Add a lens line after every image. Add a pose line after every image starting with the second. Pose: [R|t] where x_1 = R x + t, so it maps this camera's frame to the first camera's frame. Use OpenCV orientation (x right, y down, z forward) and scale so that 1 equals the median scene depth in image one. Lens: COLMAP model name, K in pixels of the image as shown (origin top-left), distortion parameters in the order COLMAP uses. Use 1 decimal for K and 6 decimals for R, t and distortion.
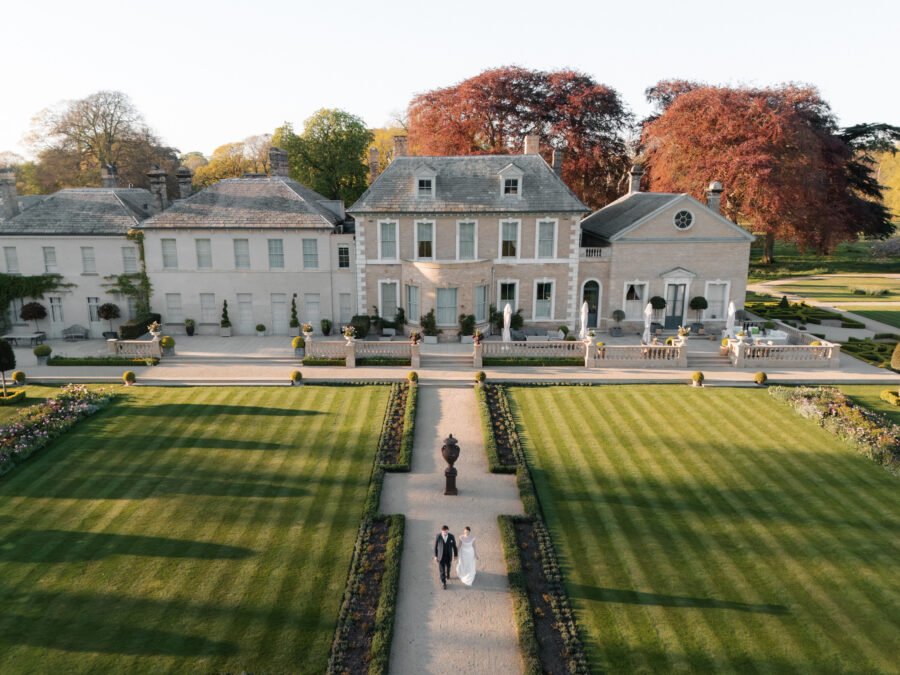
lens RADIAL K [[681.7, 0, 429.8], [0, 681.7, 335.5], [0, 0, 1]] dist [0.060846, -0.042820]
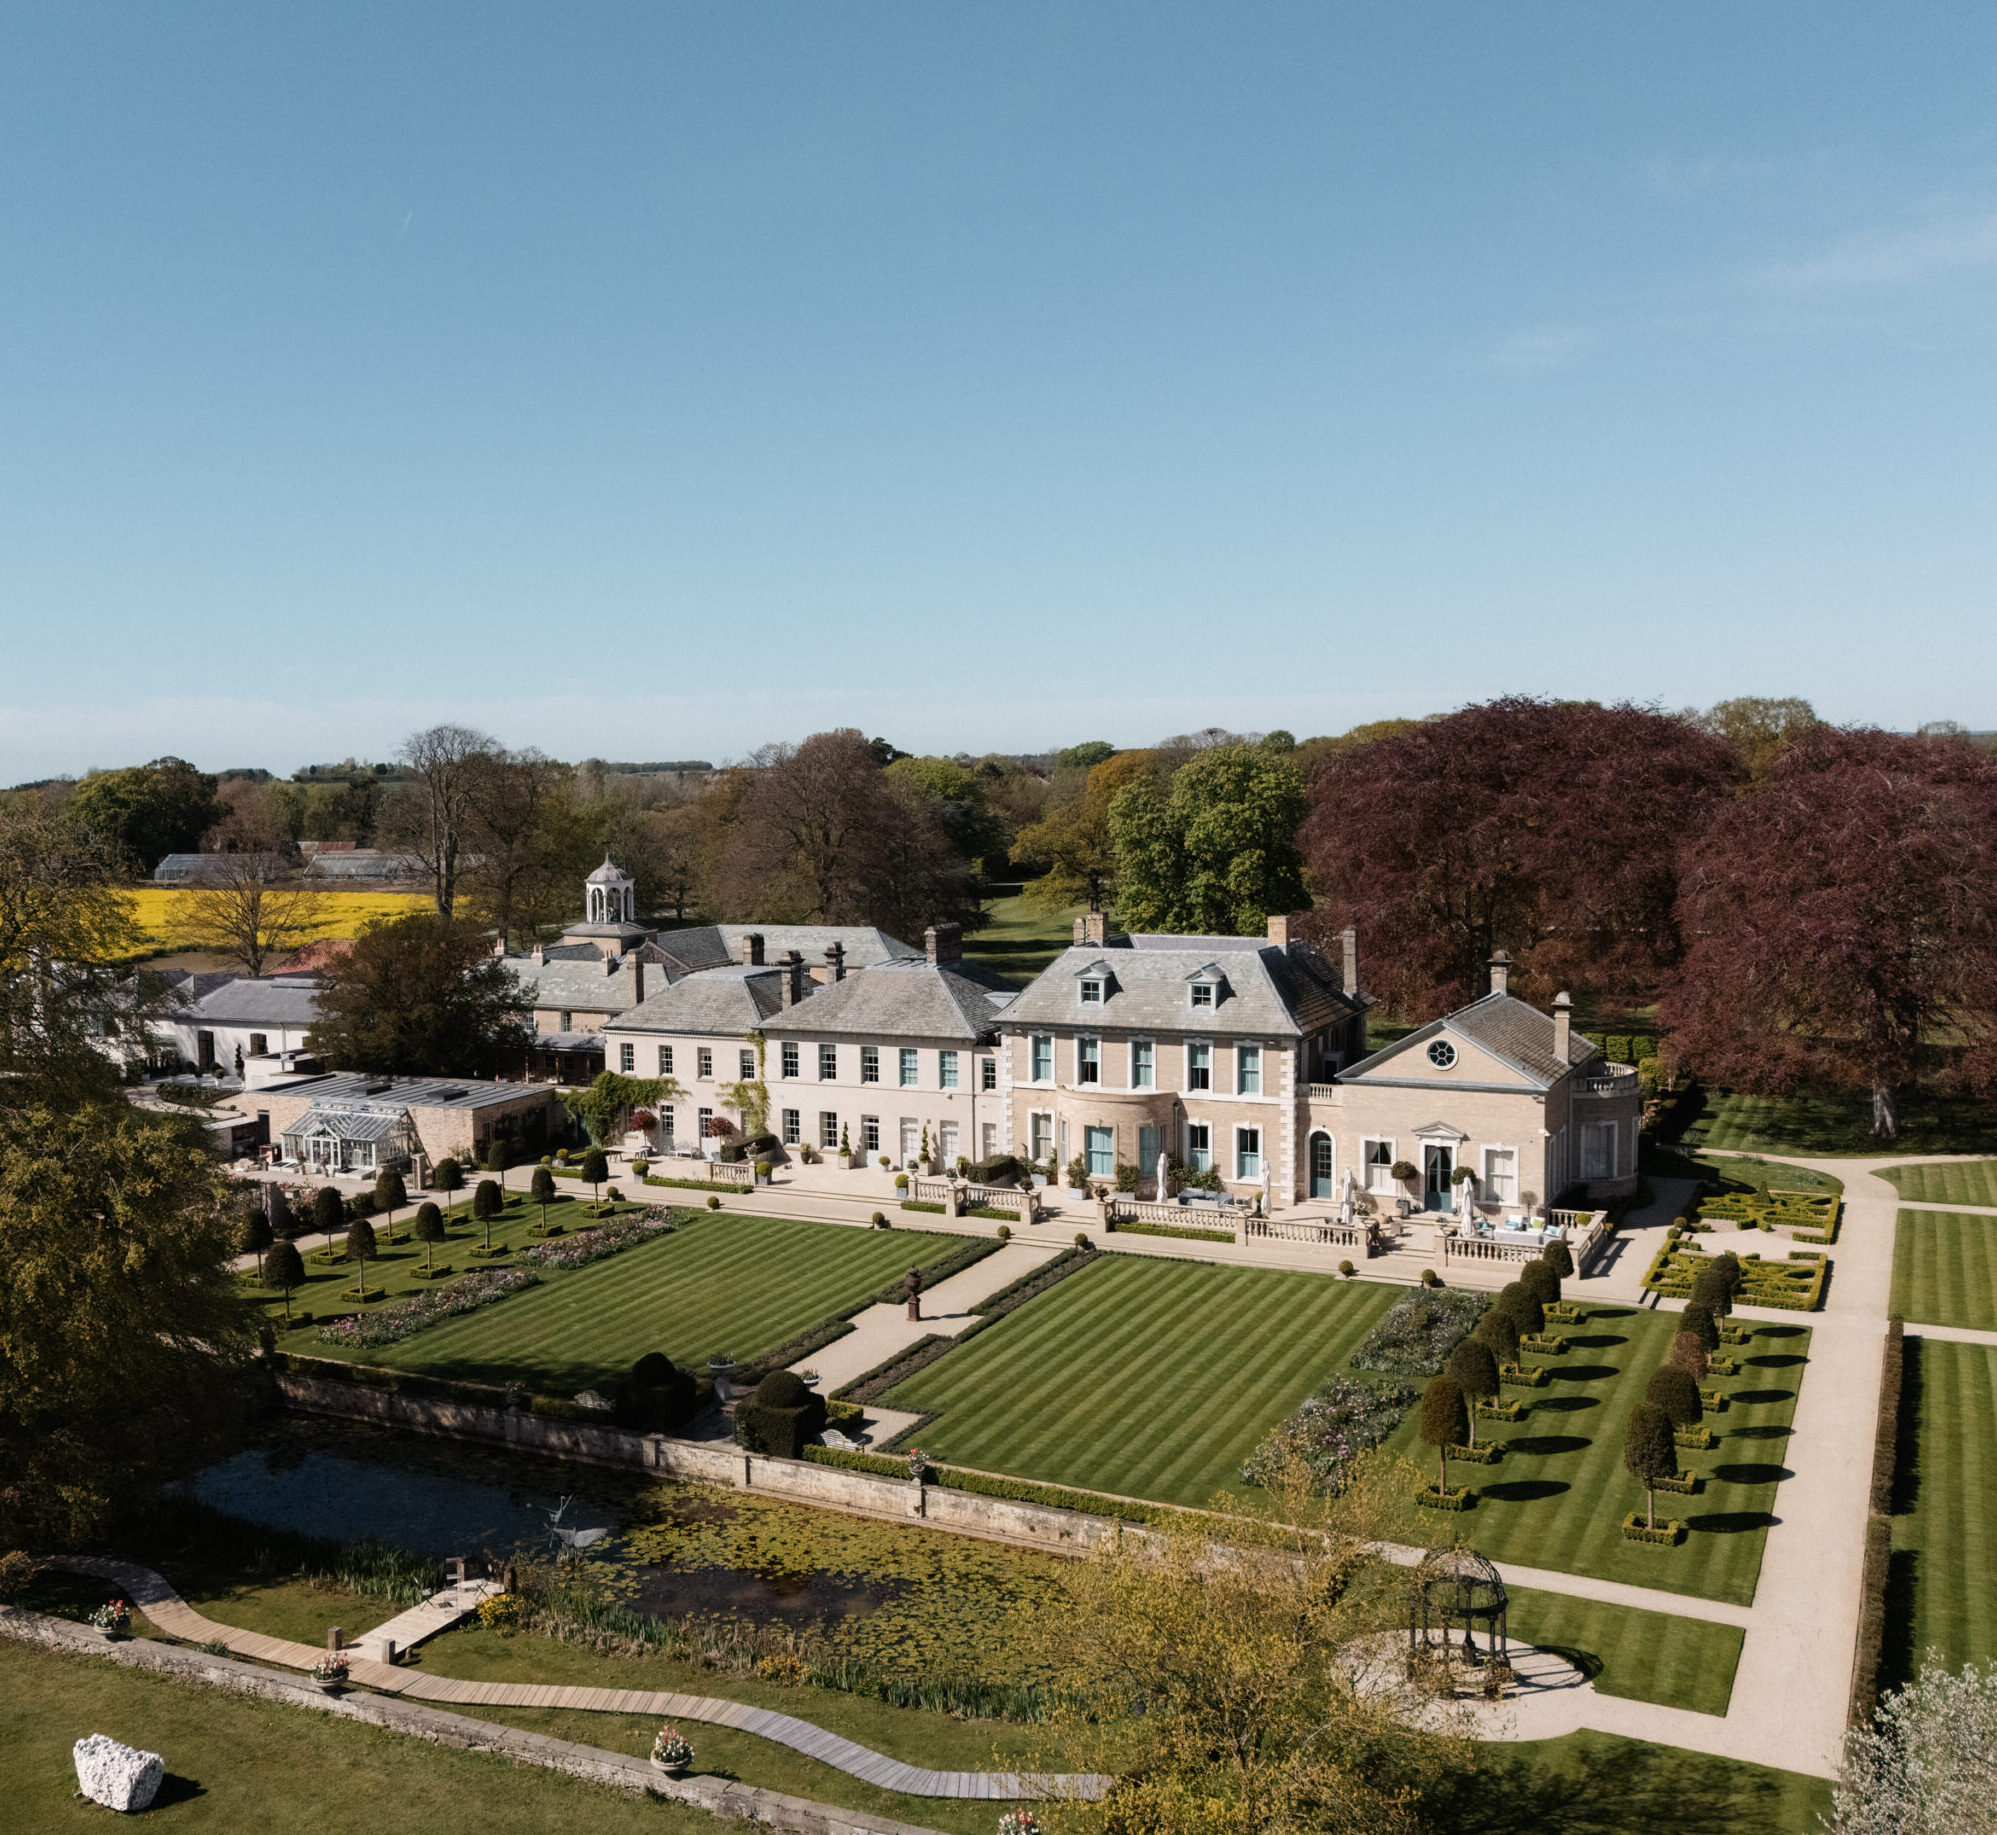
lens RADIAL K [[2059.8, 0, 991.0], [0, 2059.8, 917.7], [0, 0, 1]] dist [0.083186, 0.000000]
pose [[0.915592, 0.030533, -0.400949, 0.790240], [-0.086535, 0.988712, -0.122316, -0.007991], [0.392688, 0.146687, 0.907898, -1.115490]]
